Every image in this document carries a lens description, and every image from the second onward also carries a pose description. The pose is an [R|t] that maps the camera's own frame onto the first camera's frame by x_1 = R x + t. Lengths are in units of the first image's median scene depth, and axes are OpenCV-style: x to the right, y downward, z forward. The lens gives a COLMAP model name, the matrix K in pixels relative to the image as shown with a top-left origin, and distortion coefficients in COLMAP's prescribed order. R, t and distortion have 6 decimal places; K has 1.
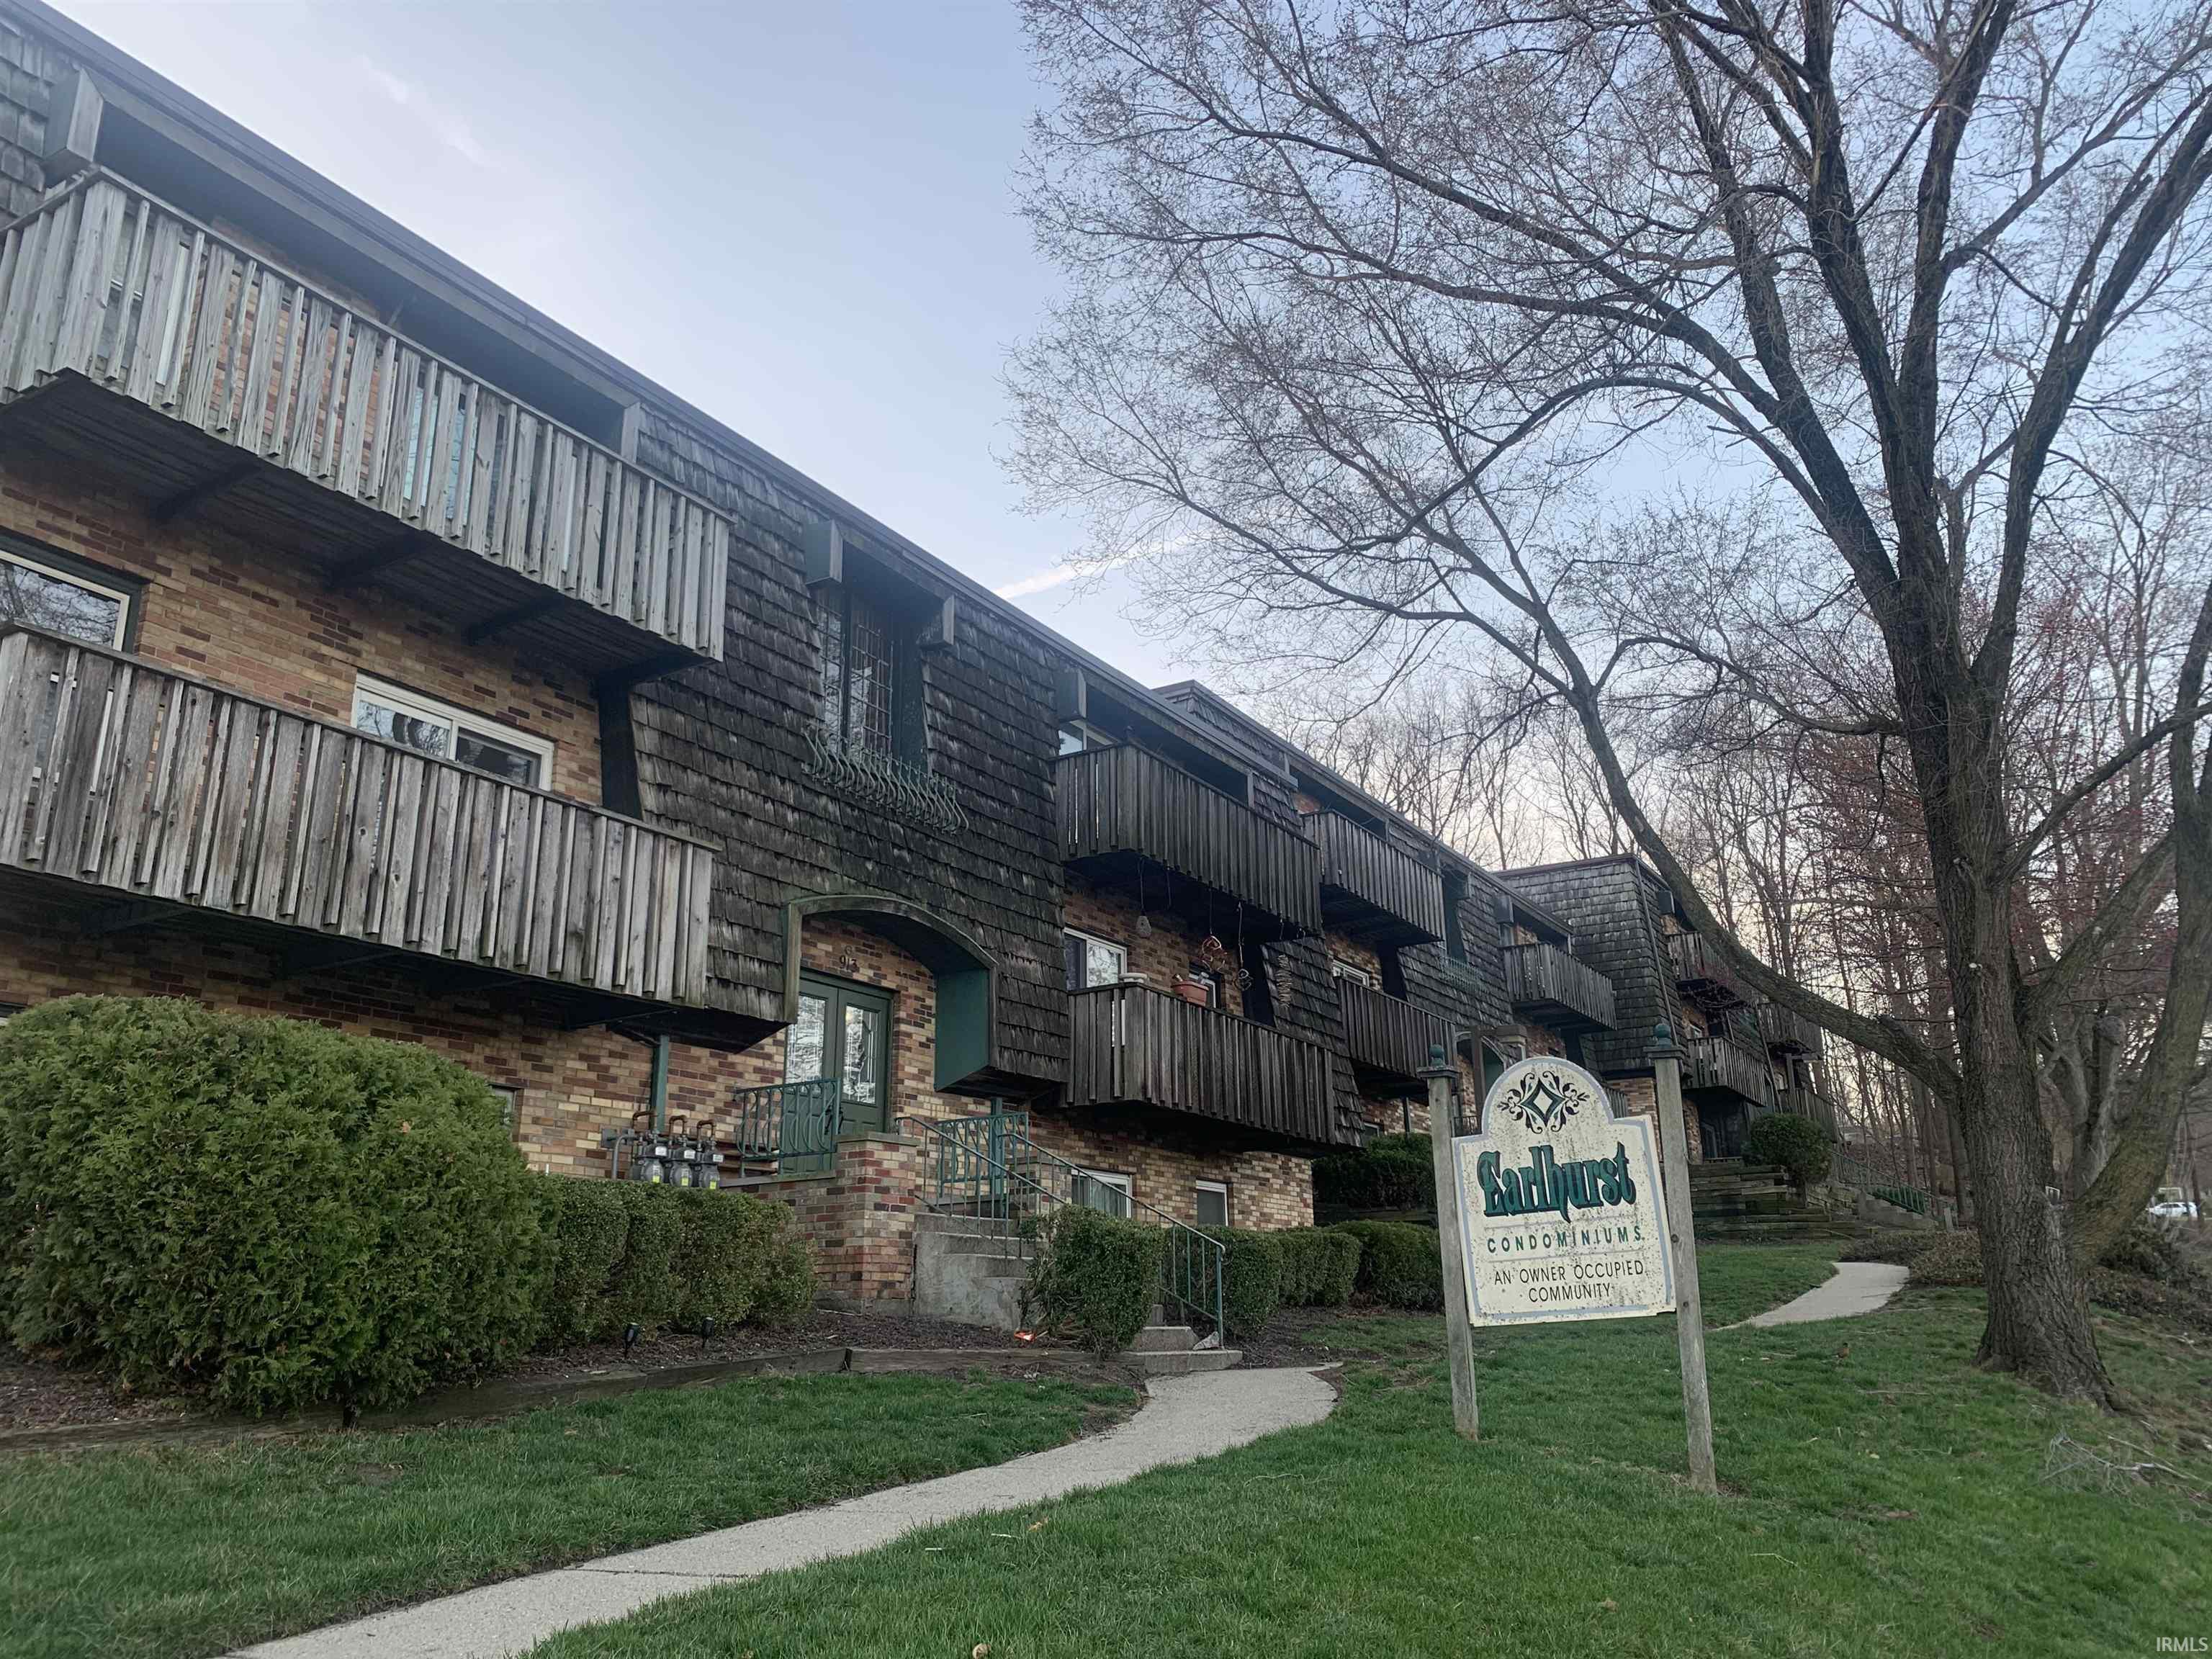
lens RADIAL K [[1705.2, 0, 1106.0], [0, 1705.2, 829.5], [0, 0, 1]] dist [0.004393, -0.060438]
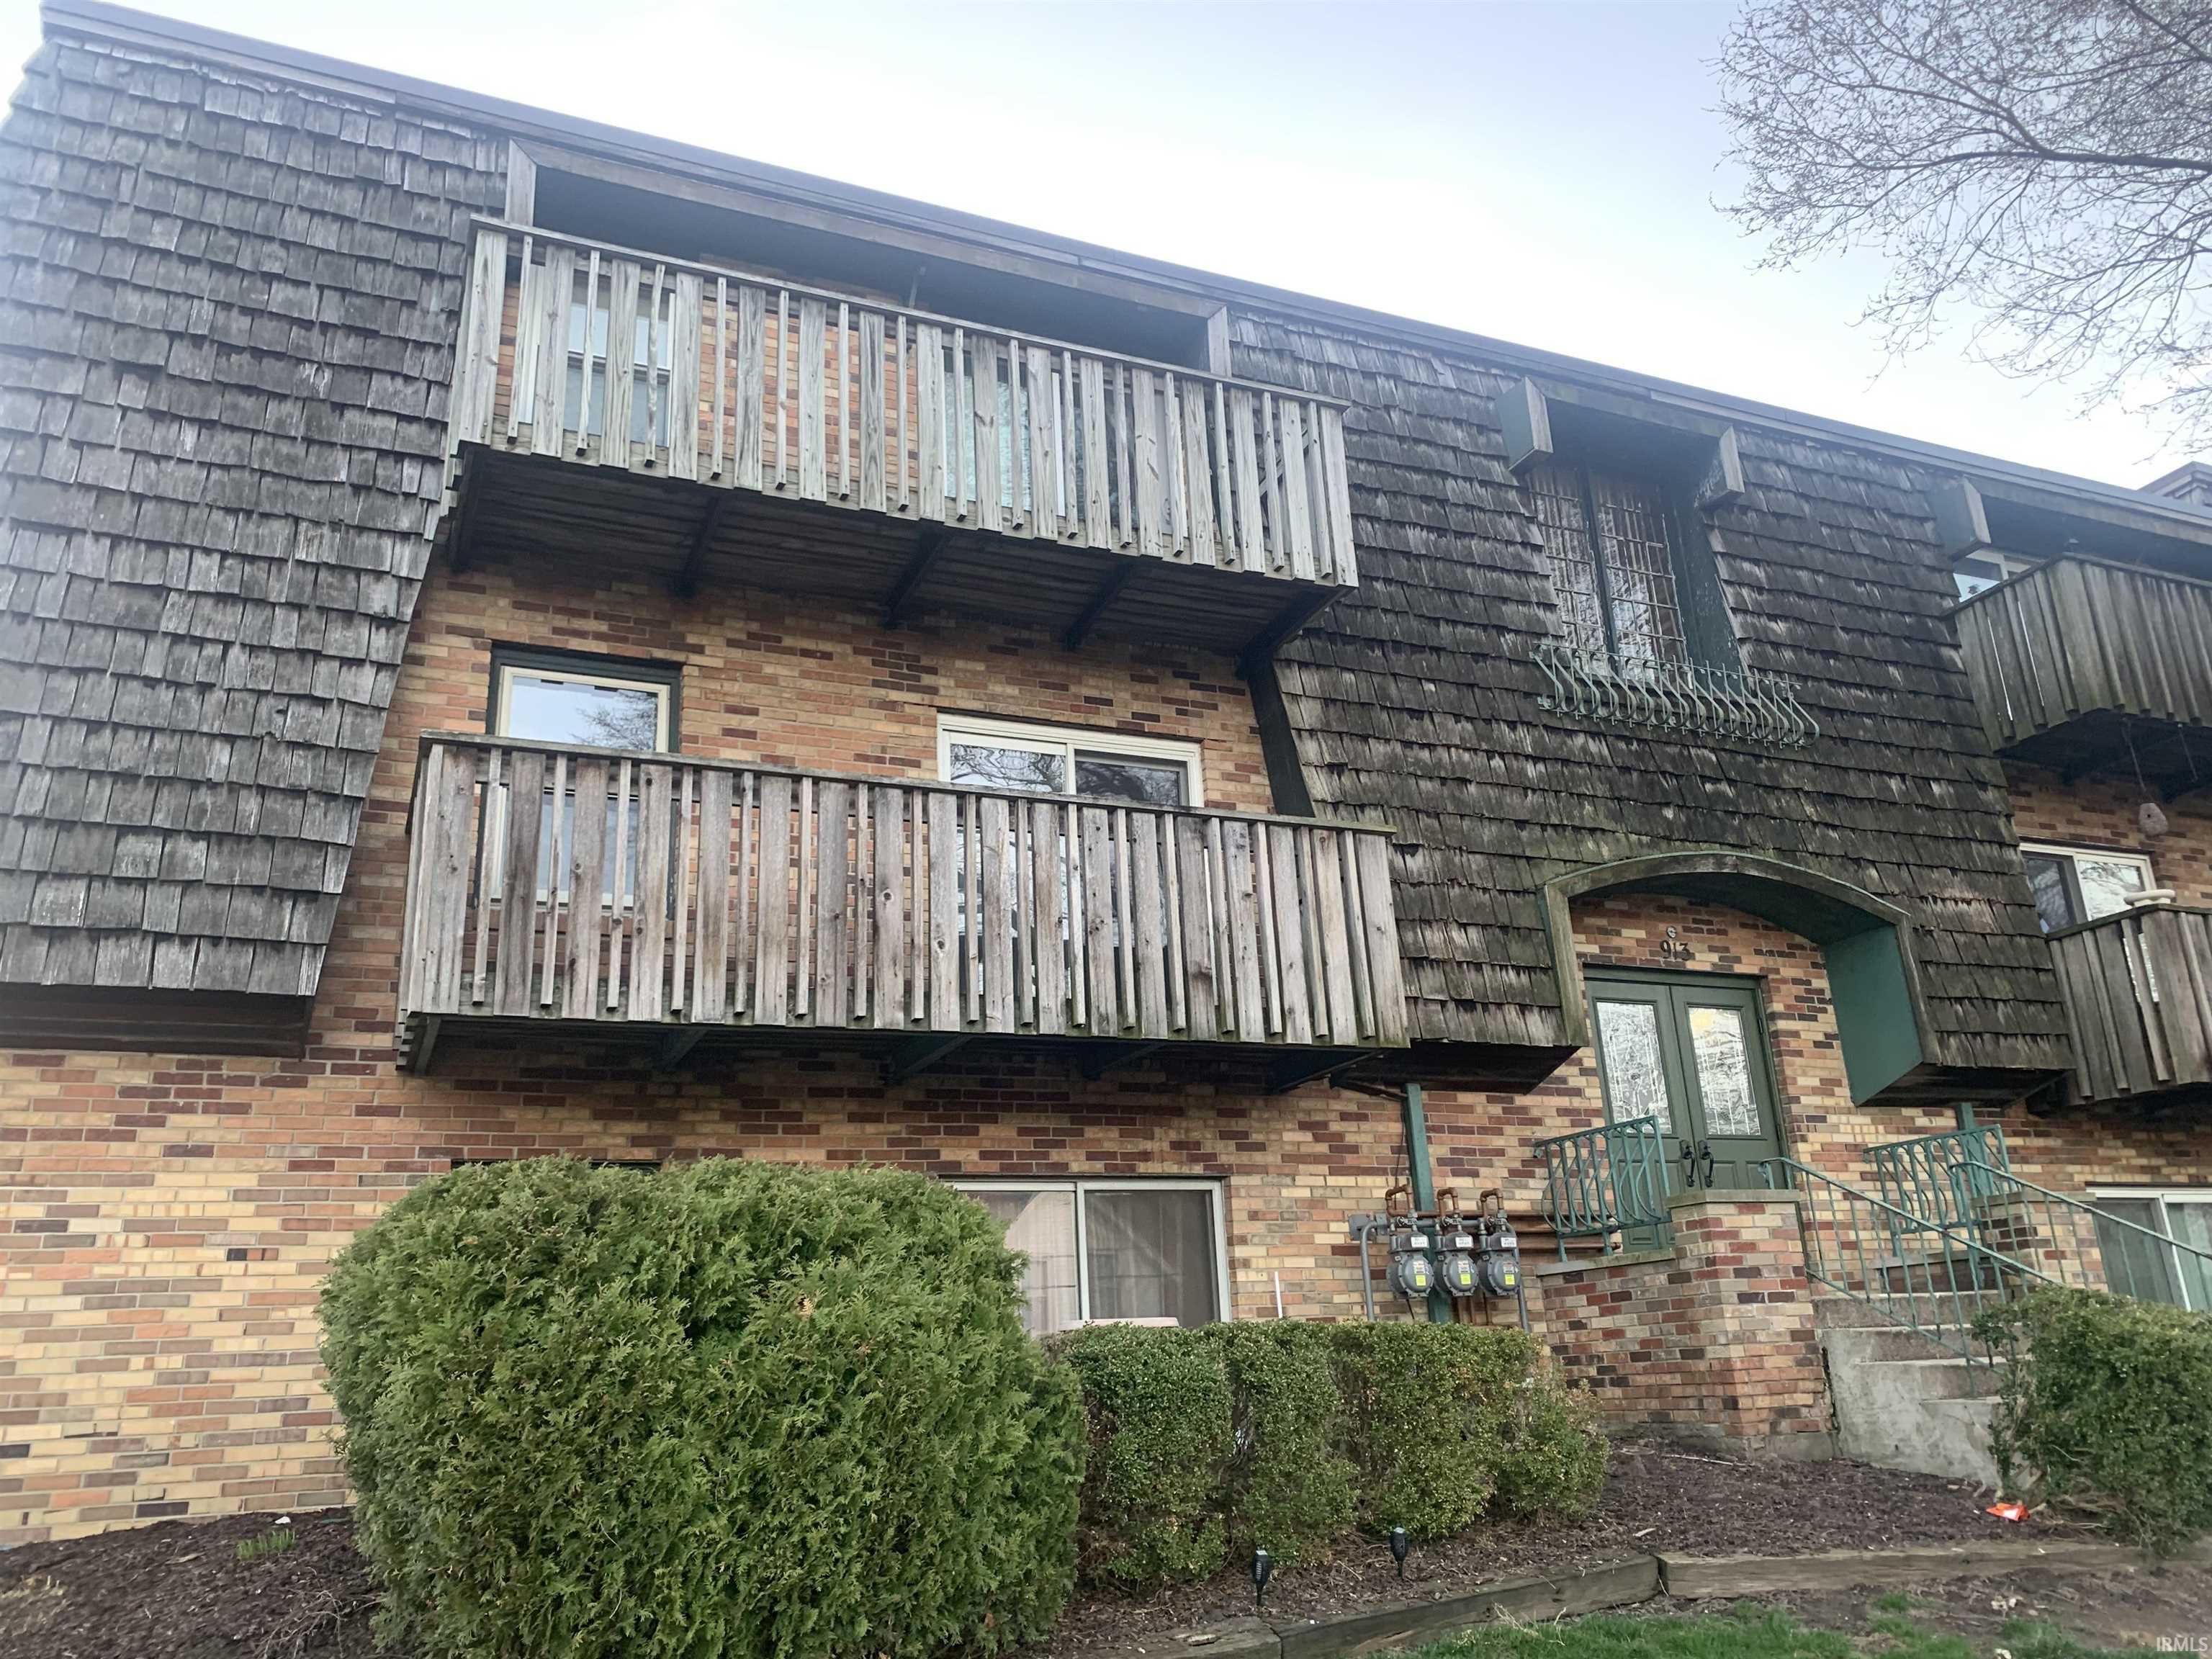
lens RADIAL K [[1653.4, 0, 1106.0], [0, 1653.4, 829.5], [0, 0, 1]] dist [0.076653, -0.127533]
pose [[0.811416, -0.202216, -0.548372, 0.061404], [0.196706, 0.977991, -0.069579, 0.034004], [0.550373, -0.051410, 0.833335, 0.309713]]
